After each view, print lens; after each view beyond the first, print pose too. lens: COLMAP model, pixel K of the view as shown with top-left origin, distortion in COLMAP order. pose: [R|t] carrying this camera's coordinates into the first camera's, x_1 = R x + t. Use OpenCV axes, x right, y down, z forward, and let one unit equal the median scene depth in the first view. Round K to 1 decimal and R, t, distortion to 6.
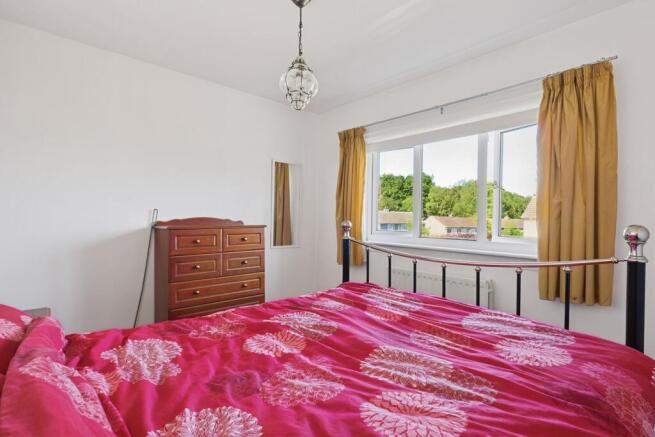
lens RADIAL K [[314.3, 0, 324.2], [0, 314.3, 218.8], [0, 0, 1]] dist [0.006259, -0.001077]
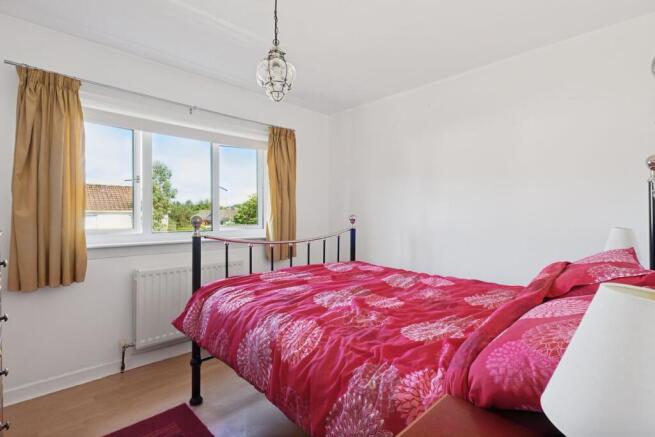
lens RADIAL K [[314.3, 0, 324.3], [0, 314.3, 215.0], [0, 0, 1]] dist [0.006259, -0.001077]
pose [[-0.044149, -0.010057, 0.998974, -0.902954], [0.009471, 0.999900, 0.010485, -0.003022], [-0.998980, 0.009925, -0.044050, 0.776699]]
